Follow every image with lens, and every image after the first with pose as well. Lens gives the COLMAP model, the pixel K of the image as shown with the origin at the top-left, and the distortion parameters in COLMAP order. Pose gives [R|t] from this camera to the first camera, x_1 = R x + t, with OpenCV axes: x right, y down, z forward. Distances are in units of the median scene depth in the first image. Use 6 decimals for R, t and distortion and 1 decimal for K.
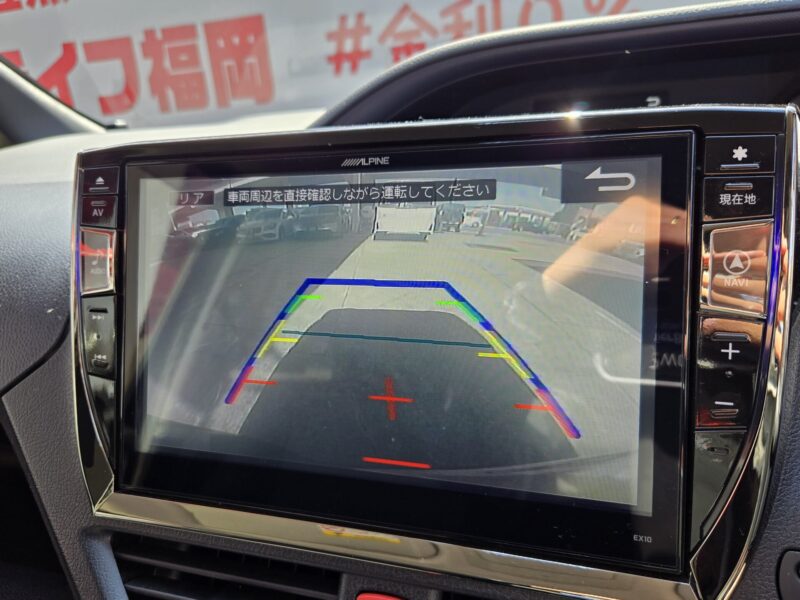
lens RADIAL K [[681.9, 0, 394.5], [0, 681.9, 299.0], [0, 0, 1]] dist [-0.001527, 0.007380]
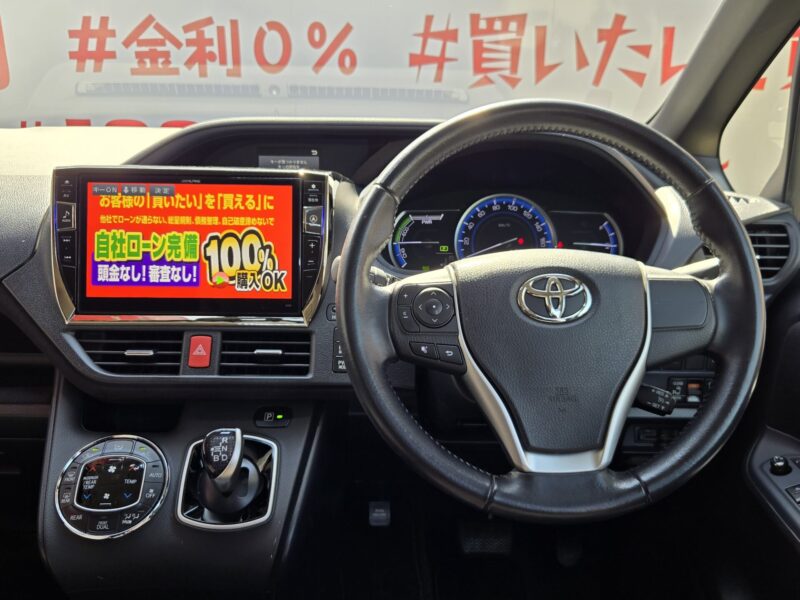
lens RADIAL K [[741.7, 0, 415.4], [0, 741.7, 302.0], [0, 0, 1]] dist [0.016718, -0.009250]
pose [[0.927111, -0.013459, 0.374545, -0.042600], [0.015205, 0.999883, -0.001705, 0.038913], [-0.374478, 0.007276, 0.927207, -0.270140]]
